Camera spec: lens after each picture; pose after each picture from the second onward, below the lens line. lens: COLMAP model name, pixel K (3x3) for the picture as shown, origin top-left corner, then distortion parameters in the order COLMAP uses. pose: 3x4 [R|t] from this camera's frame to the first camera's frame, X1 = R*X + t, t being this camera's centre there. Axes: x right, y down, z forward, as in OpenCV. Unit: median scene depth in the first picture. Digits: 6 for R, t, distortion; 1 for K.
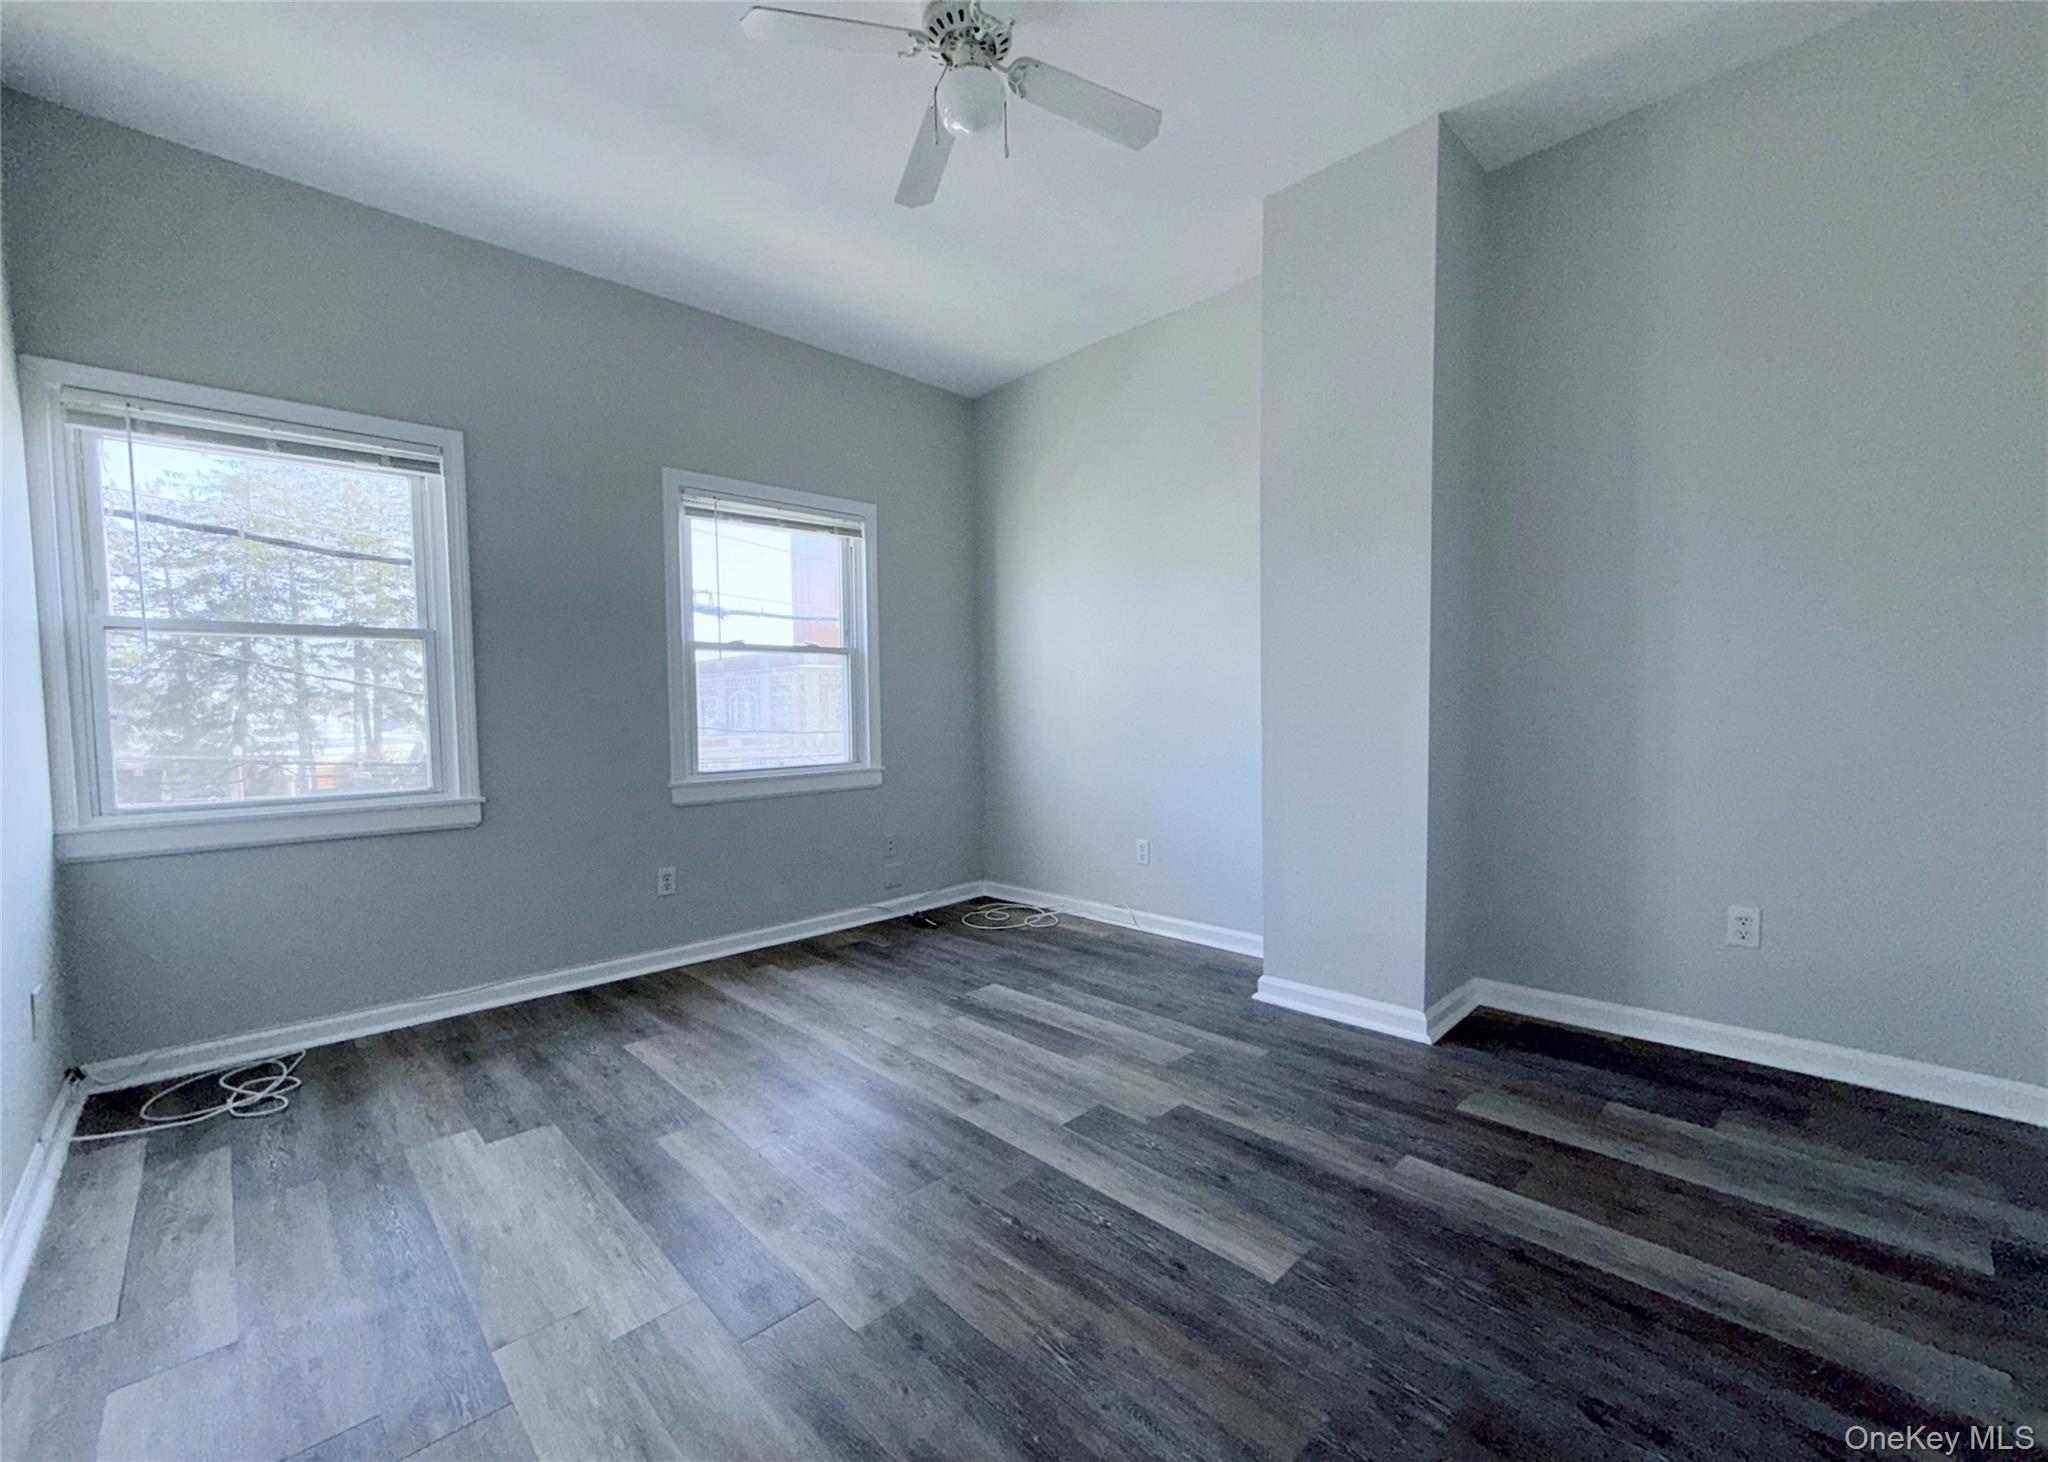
lens RADIAL K [[836.5, 0, 1011.7], [0, 836.5, 750.5], [0, 0, 1]] dist [0.000058, -0.000282]
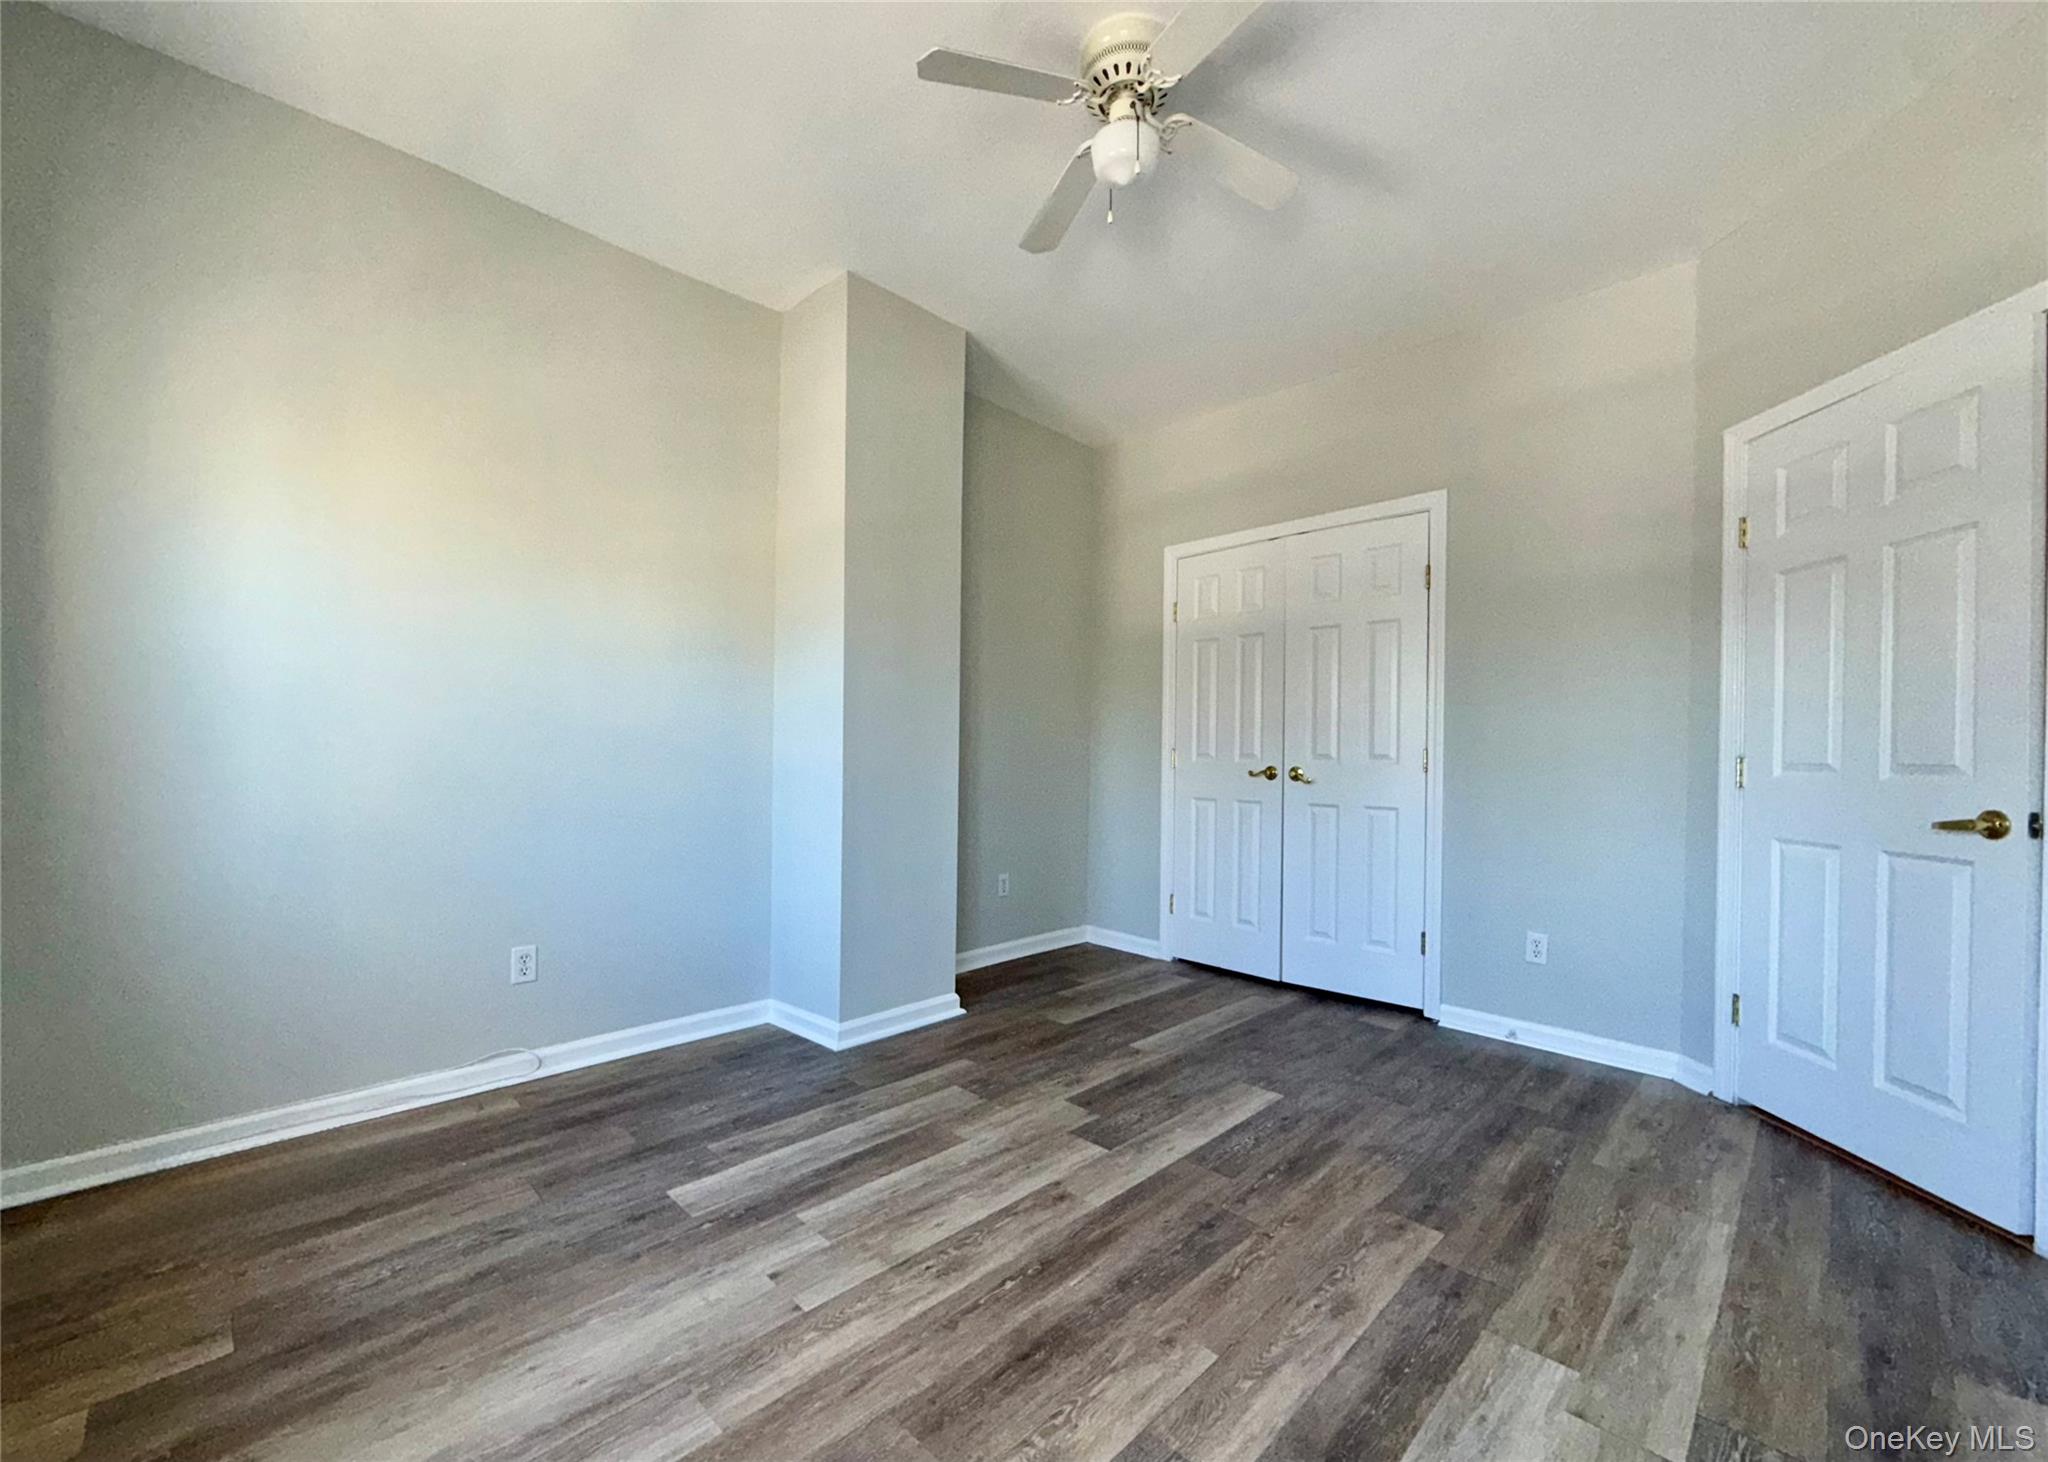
lens RADIAL K [[836.5, 0, 1011.7], [0, 836.5, 750.5], [0, 0, 1]] dist [0.000058, -0.000282]
pose [[-0.028983, 0.022290, 0.999331, -0.792574], [0.043693, 0.998824, -0.021011, -0.031648], [-0.998625, 0.043055, -0.029923, 0.896321]]
